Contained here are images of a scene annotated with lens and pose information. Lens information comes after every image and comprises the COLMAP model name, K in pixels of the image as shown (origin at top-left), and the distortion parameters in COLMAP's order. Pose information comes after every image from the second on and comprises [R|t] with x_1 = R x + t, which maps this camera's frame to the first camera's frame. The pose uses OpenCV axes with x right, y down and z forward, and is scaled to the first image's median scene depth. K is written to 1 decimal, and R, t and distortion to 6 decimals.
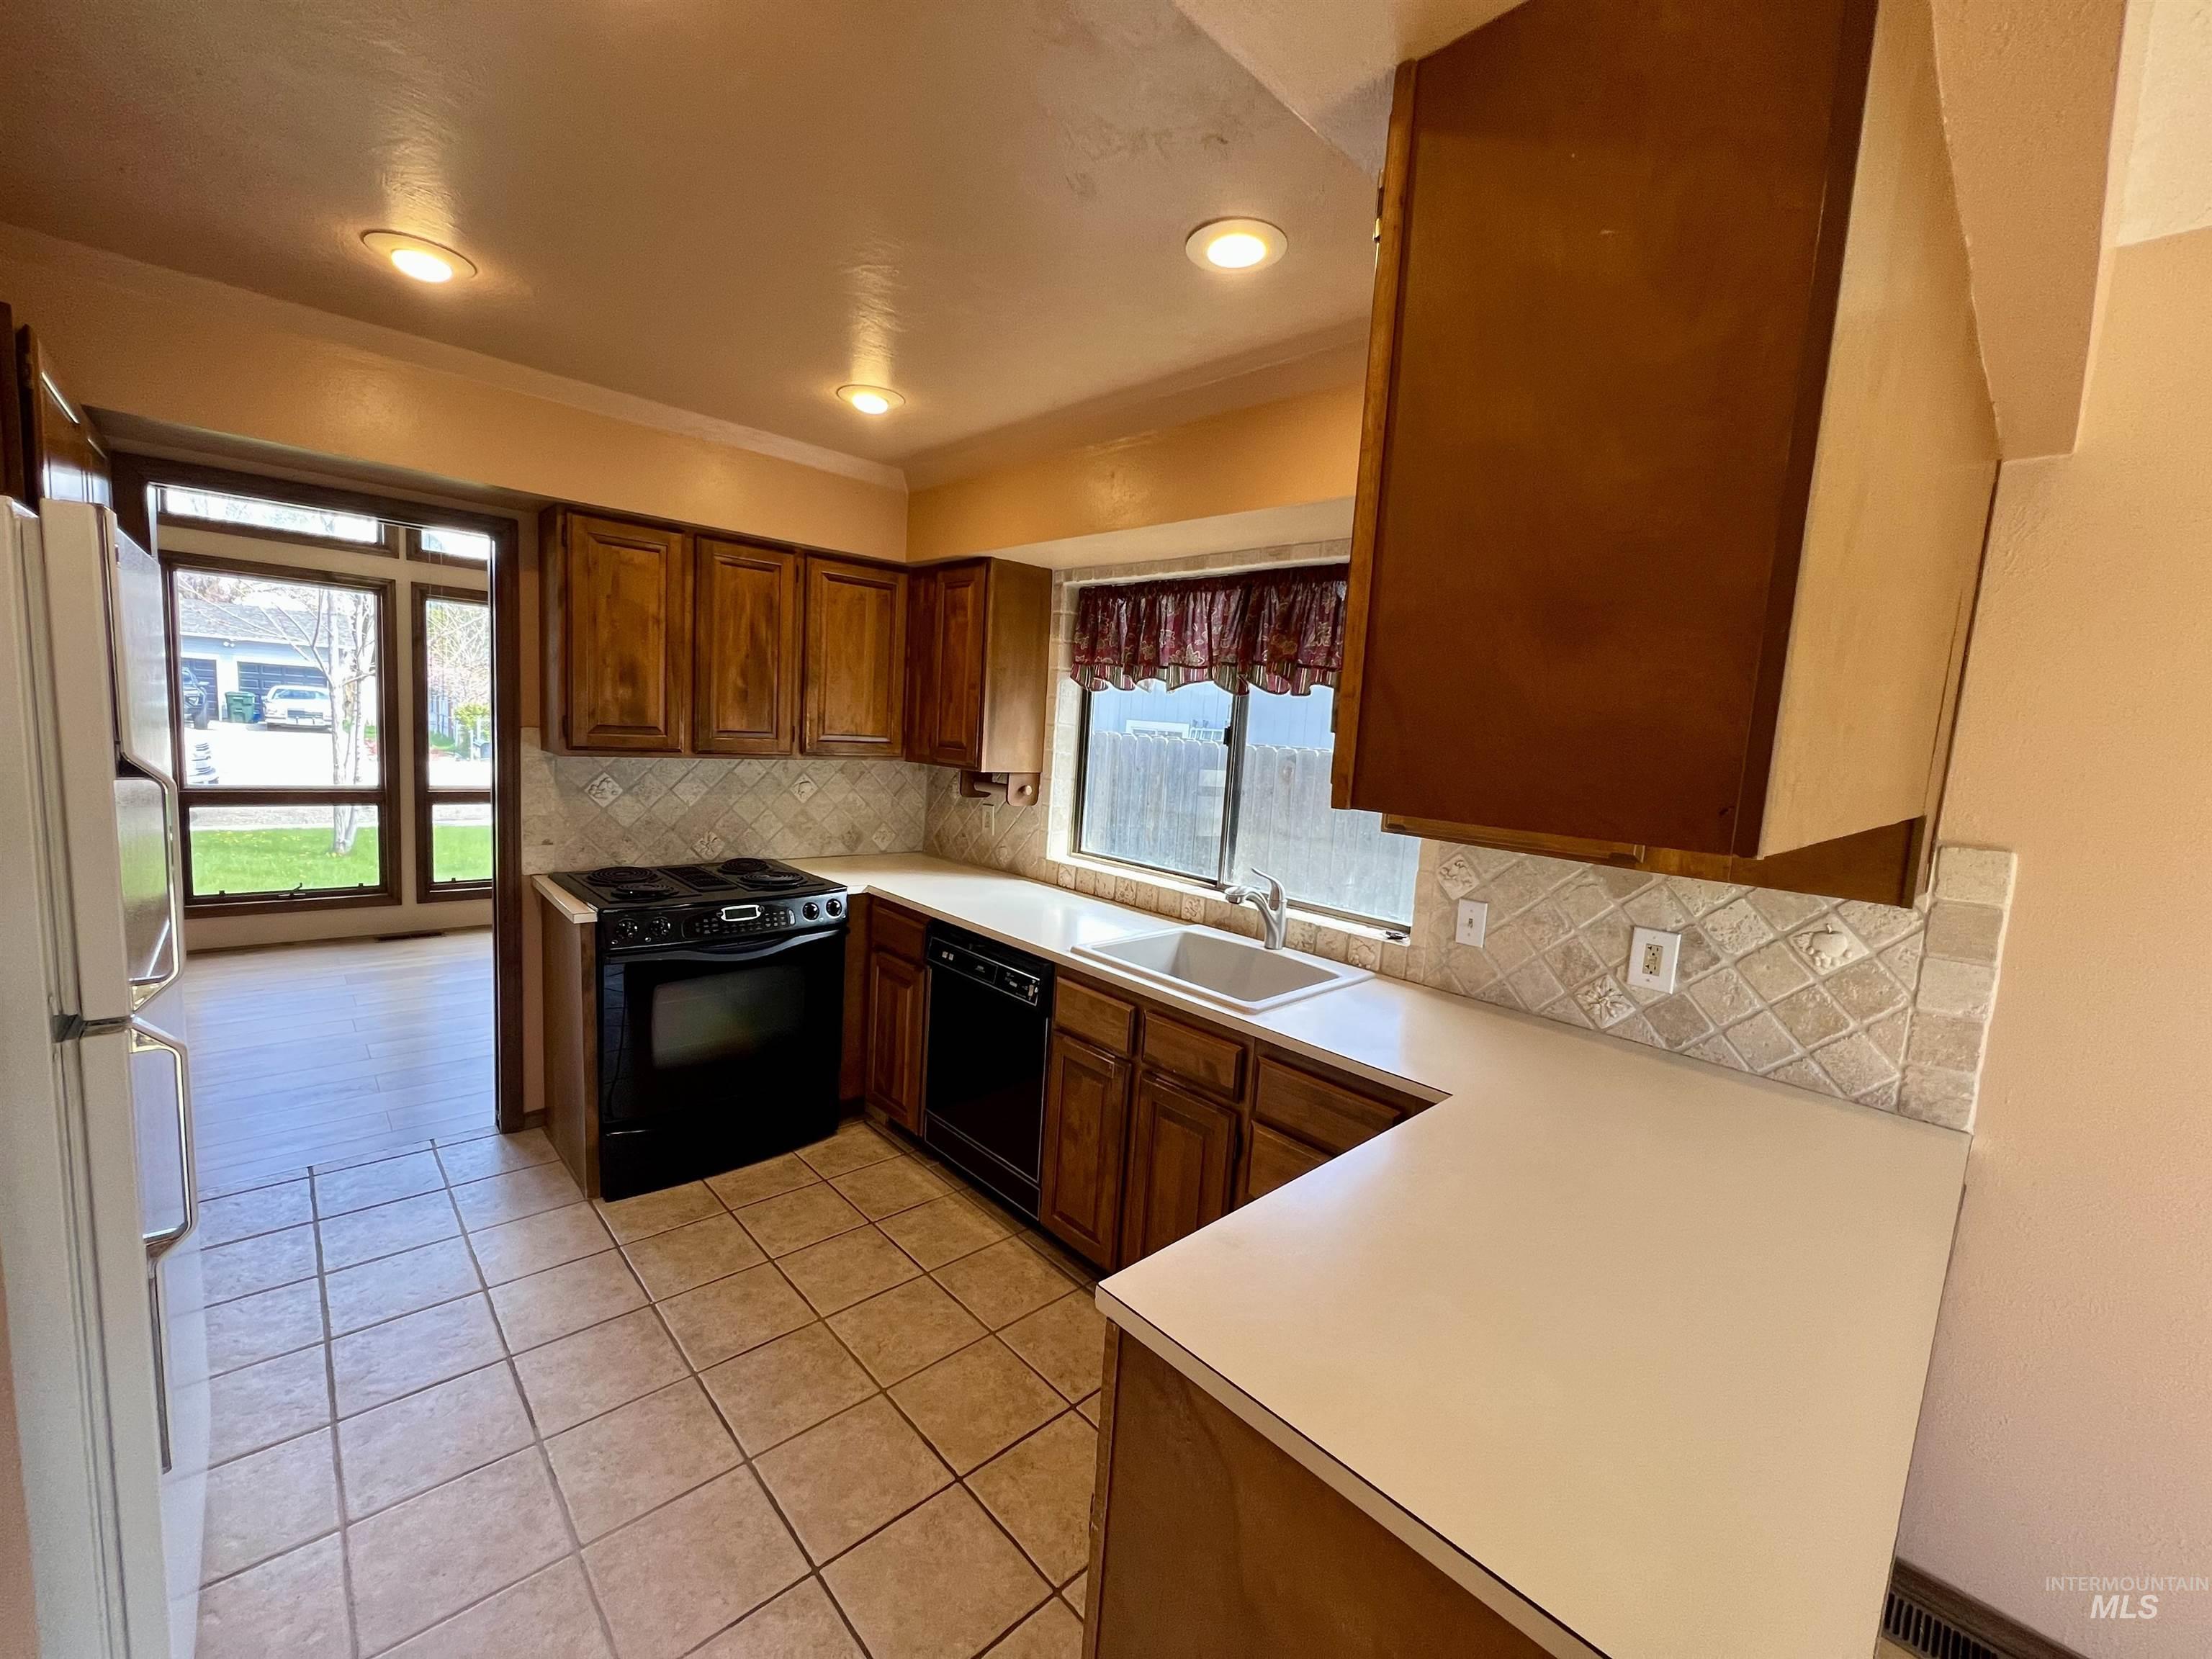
lens RADIAL K [[885.6, 0, 1103.6], [0, 885.6, 826.4], [0, 0, 1]] dist [-0.003561, -0.000064]
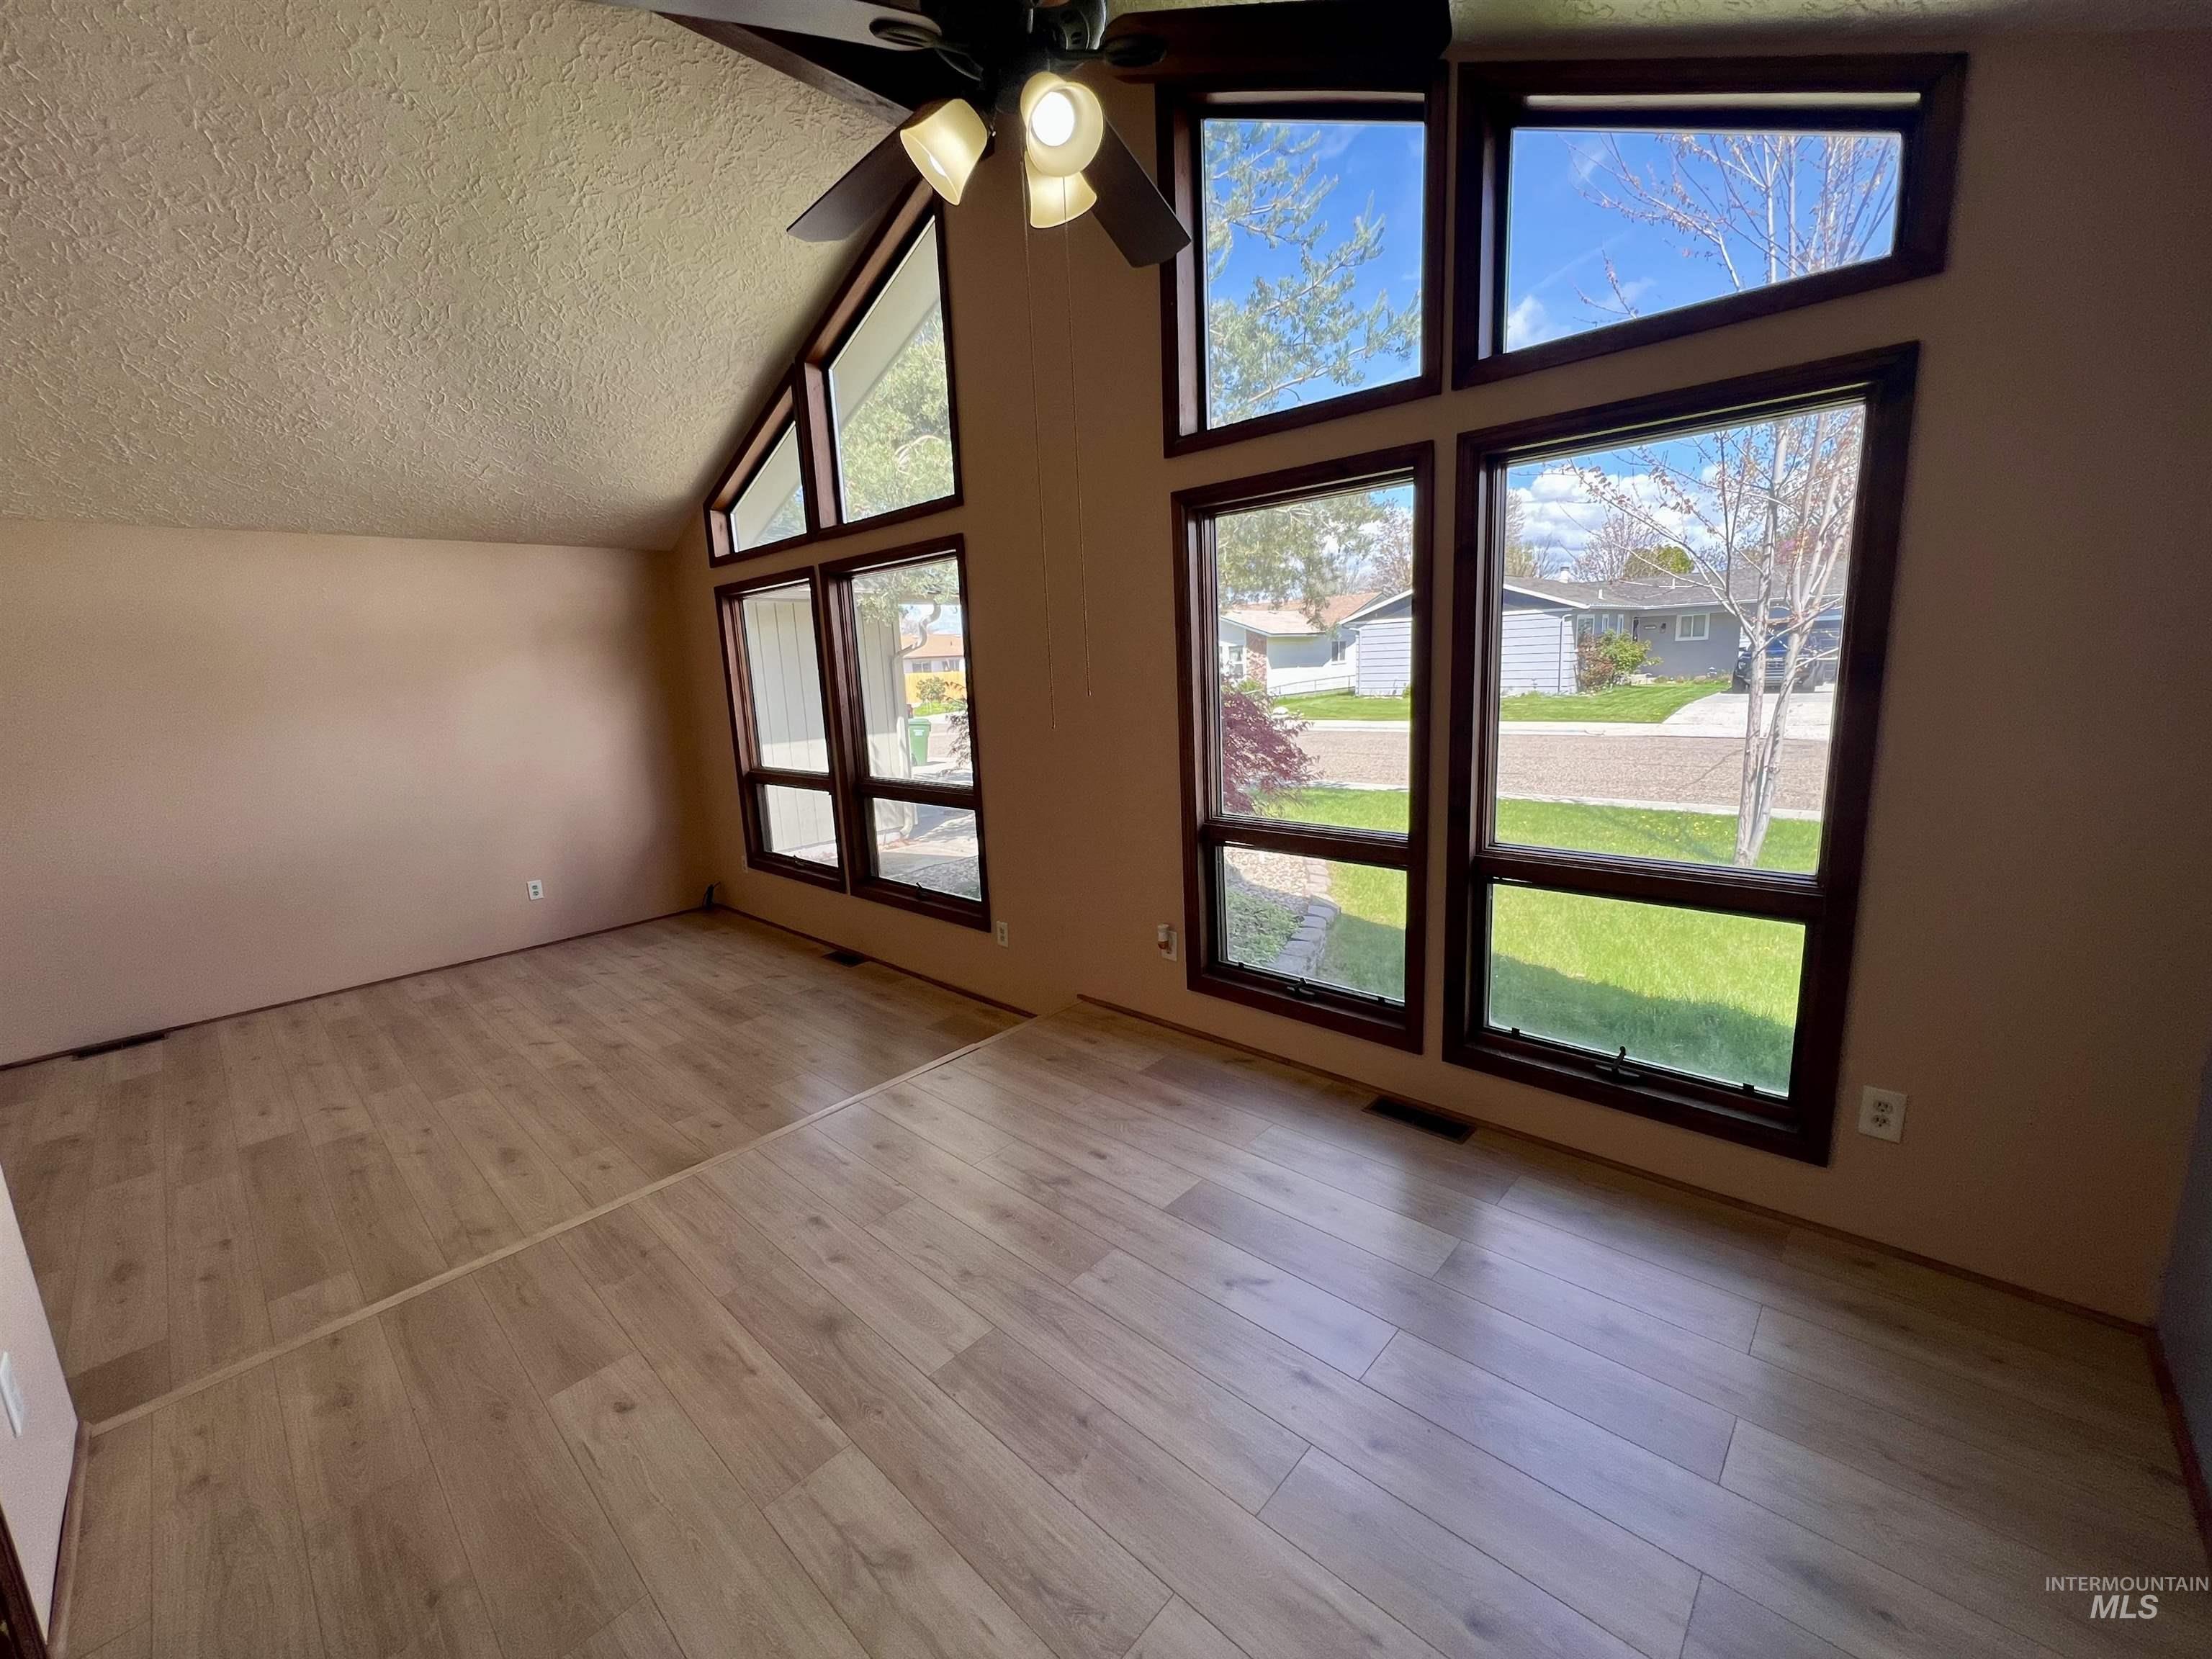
lens RADIAL K [[885.6, 0, 1103.6], [0, 885.6, 826.4], [0, 0, 1]] dist [-0.003561, -0.000064]
pose [[0.054921, 0.114309, -0.991926, -0.488037], [-0.064527, 0.991755, 0.110717, -0.177397], [0.996404, 0.057925, 0.061844, 1.355522]]
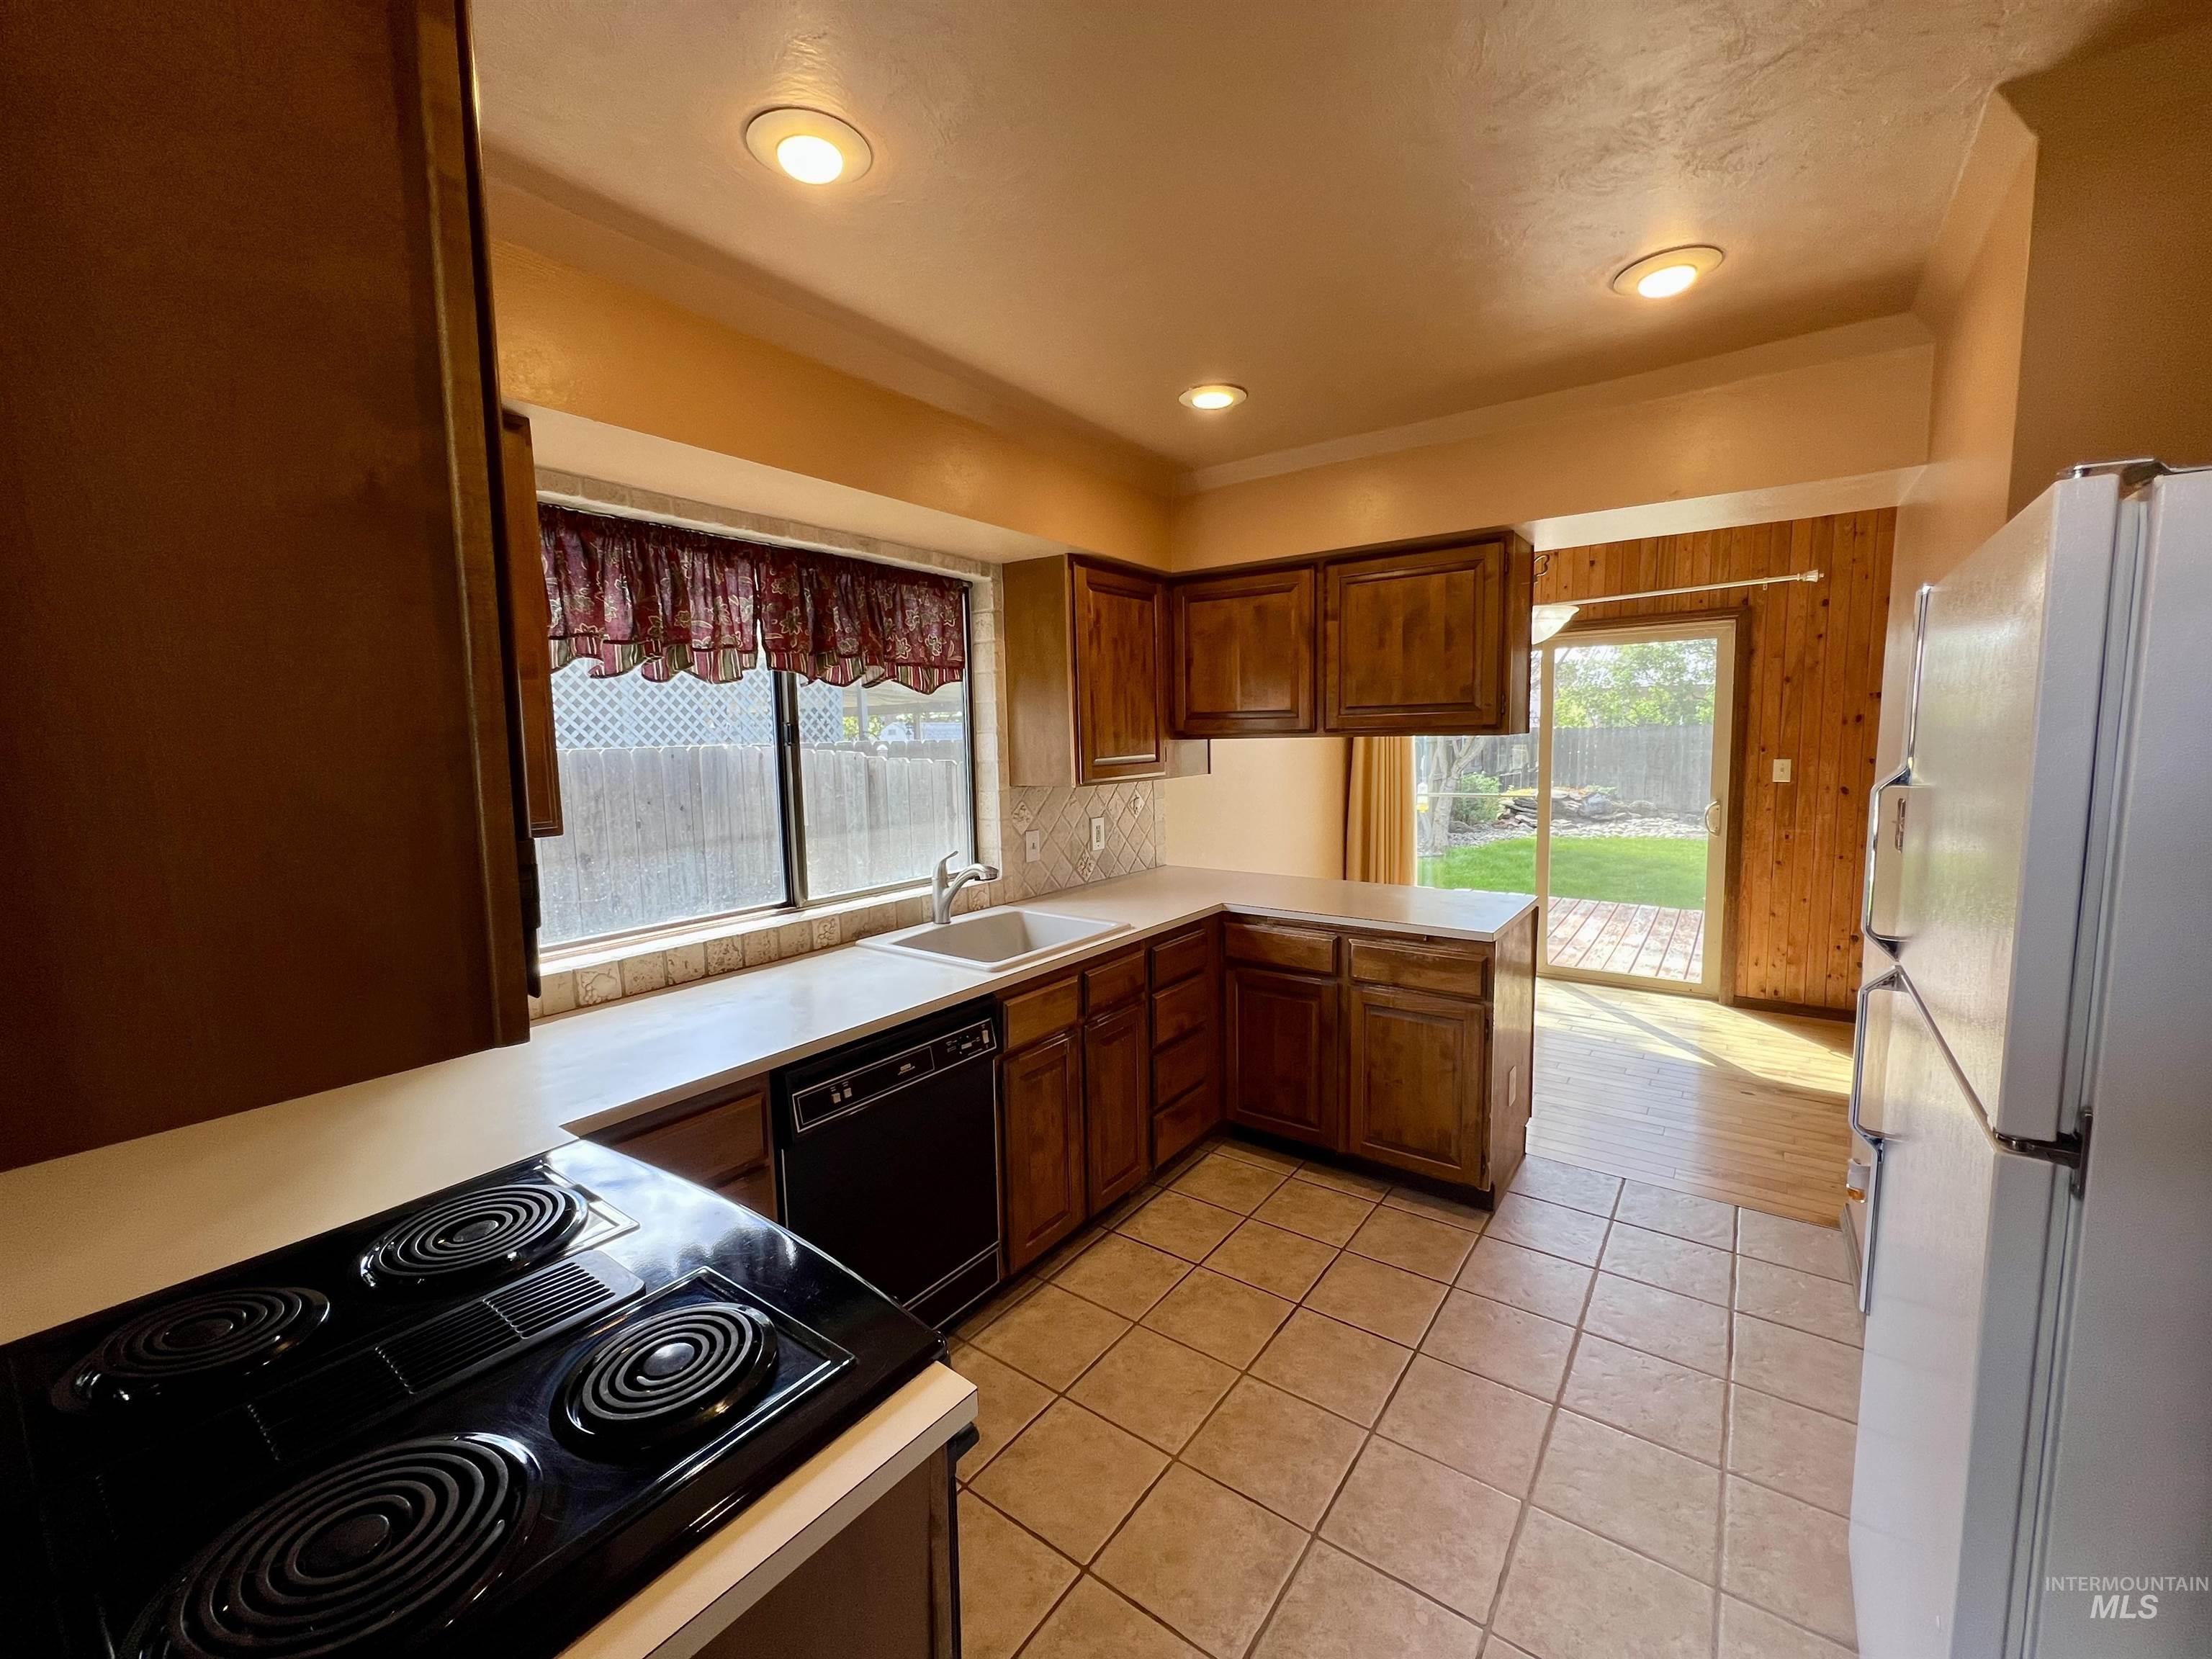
lens RADIAL K [[885.6, 0, 1103.6], [0, 885.6, 826.4], [0, 0, 1]] dist [-0.003561, -0.000064]
pose [[-0.180156, -0.164421, 0.969799, -0.752467], [0.120935, 0.974748, 0.187726, -0.135039], [-0.976175, 0.151102, -0.155723, 0.823100]]
